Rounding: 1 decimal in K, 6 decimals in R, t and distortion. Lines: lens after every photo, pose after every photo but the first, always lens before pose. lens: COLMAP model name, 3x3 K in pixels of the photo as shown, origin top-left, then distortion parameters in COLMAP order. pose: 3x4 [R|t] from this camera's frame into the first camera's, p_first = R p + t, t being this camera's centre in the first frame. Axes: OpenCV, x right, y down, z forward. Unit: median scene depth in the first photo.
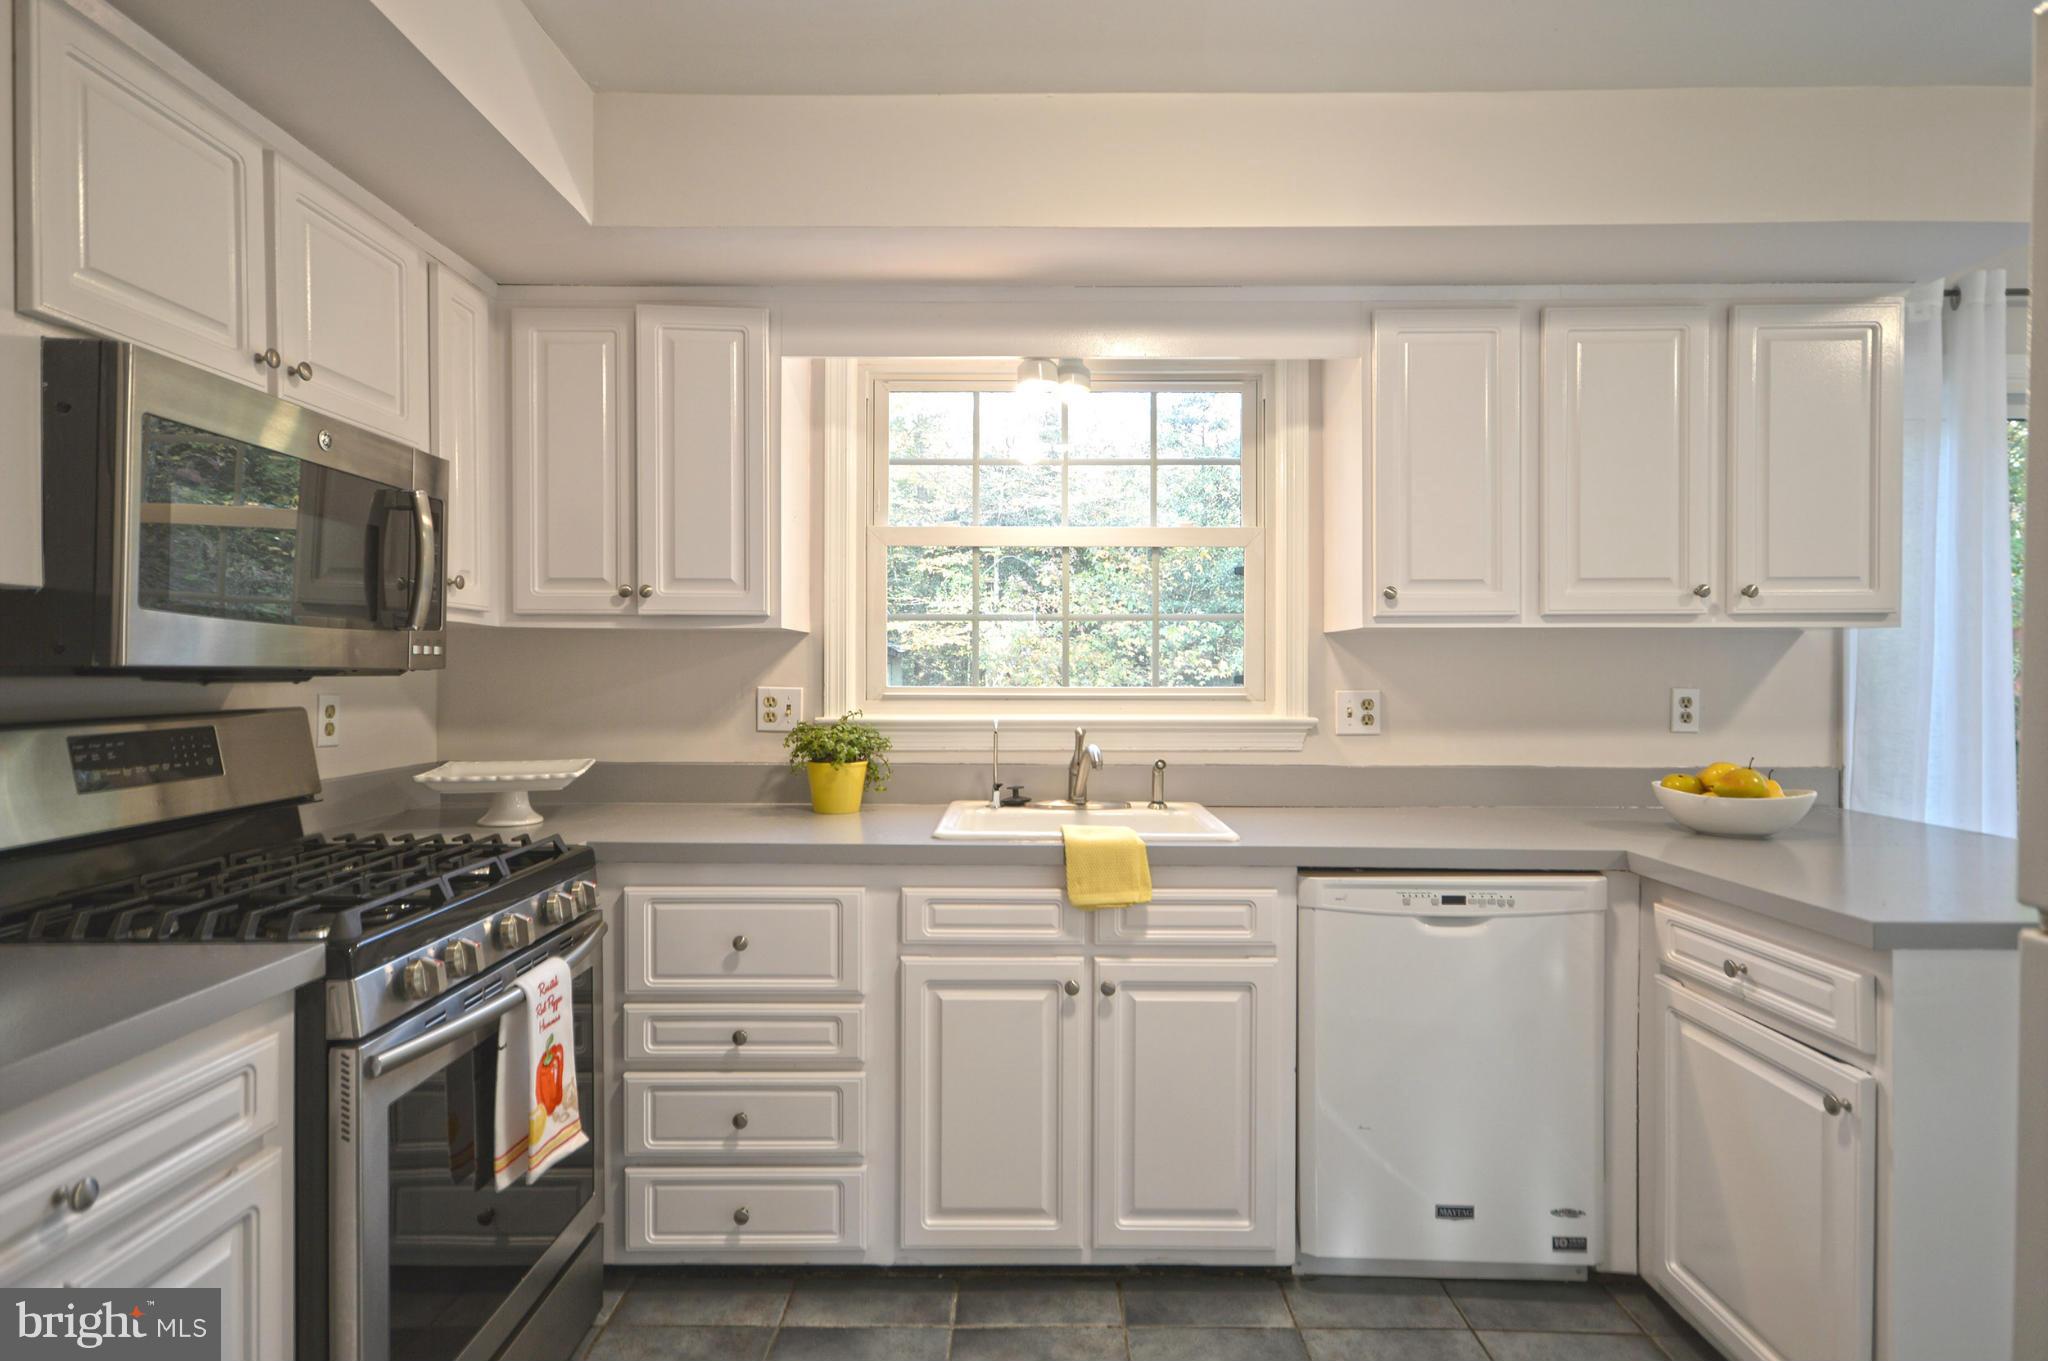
lens RADIAL K [[1086.2, 0, 1024.0], [0, 1086.2, 680.5], [0, 0, 1]] dist [0.007710, 0.001464]
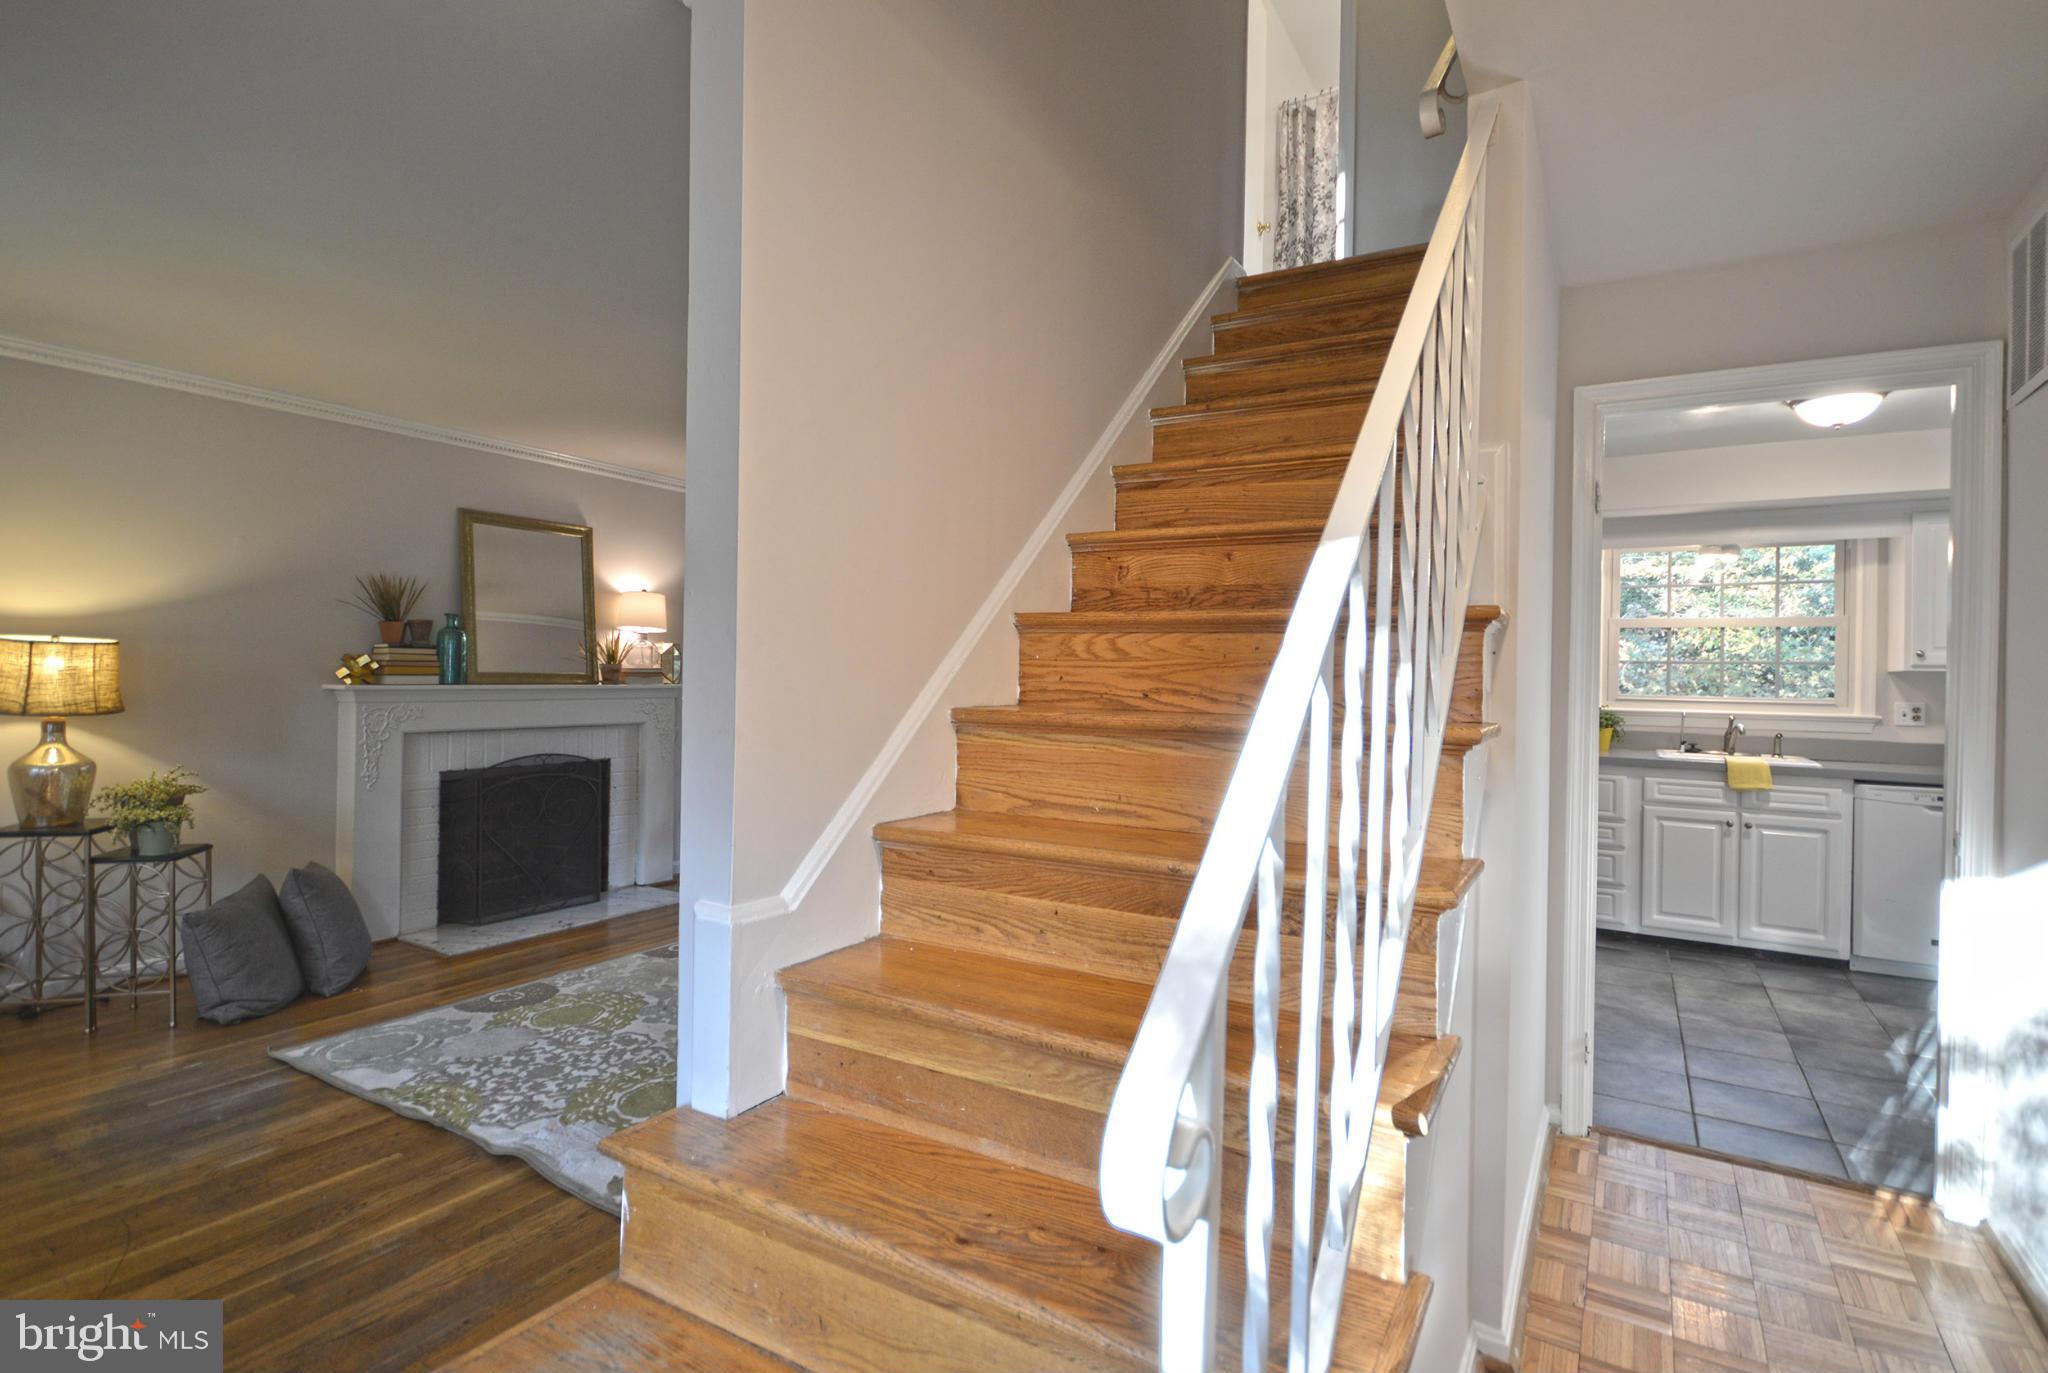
lens RADIAL K [[988.9, 0, 1032.8], [0, 988.9, 672.7], [0, 0, 1]] dist [-0.003565, -0.000747]
pose [[0.860207, 0.012644, -0.509788, -0.155322], [-0.021034, 0.999722, -0.010698, 0.009467], [0.509511, 0.019925, 0.860233, -1.484497]]
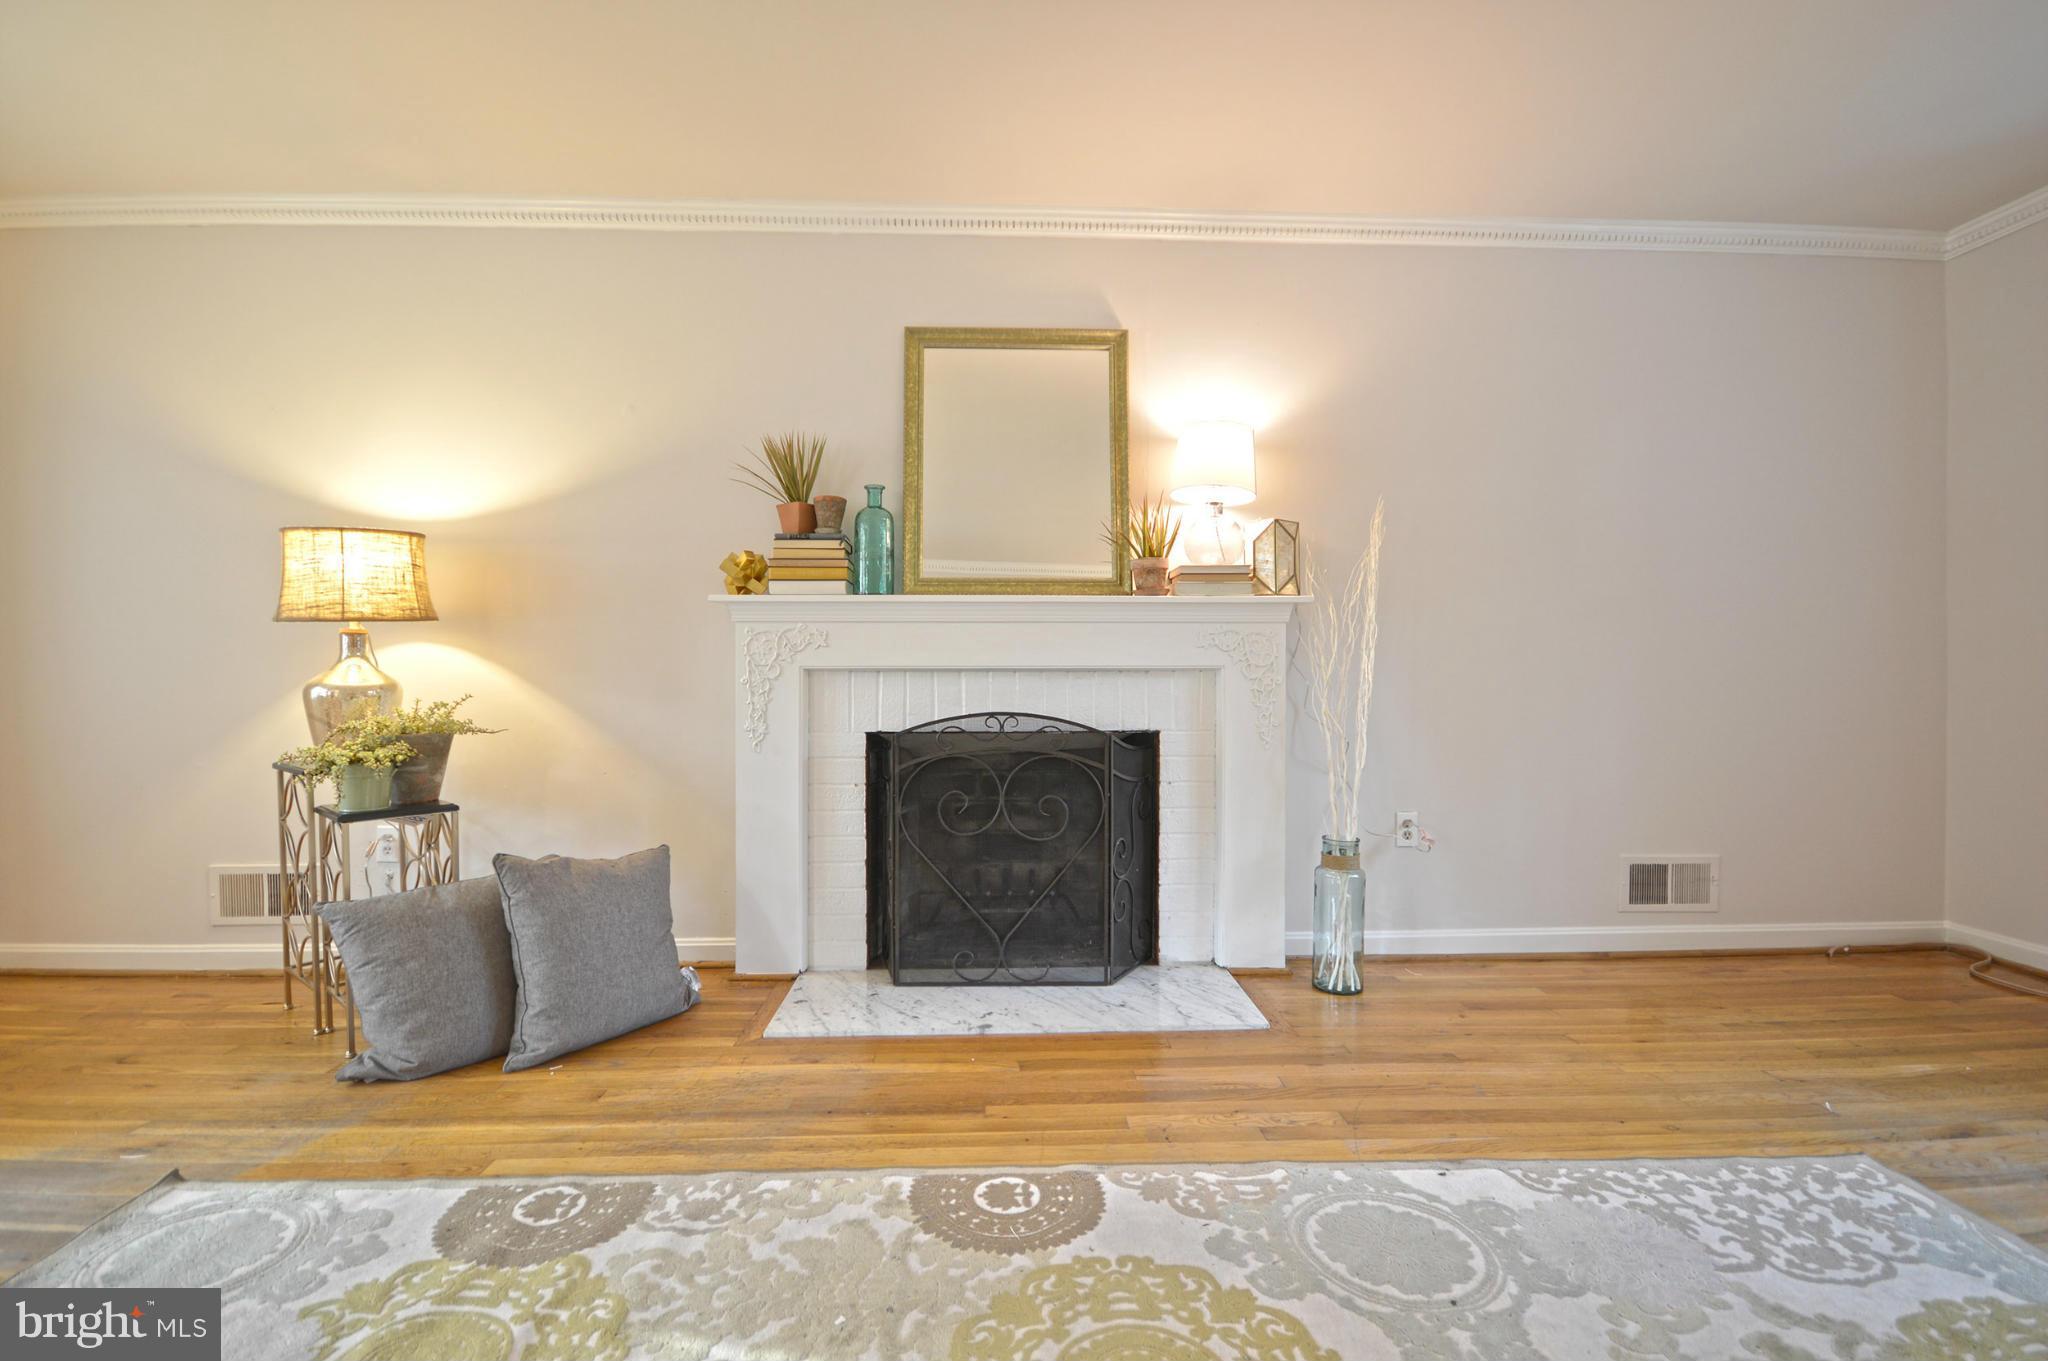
lens RADIAL K [[917.9, 0, 1023.2], [0, 917.9, 665.9], [0, 0, 1]] dist [-0.001827, -0.000506]
pose [[0.045516, -0.008216, -0.998930, -1.014969], [-0.010637, 0.999906, -0.008709, 0.139229], [0.998907, 0.011022, 0.045425, -0.187314]]
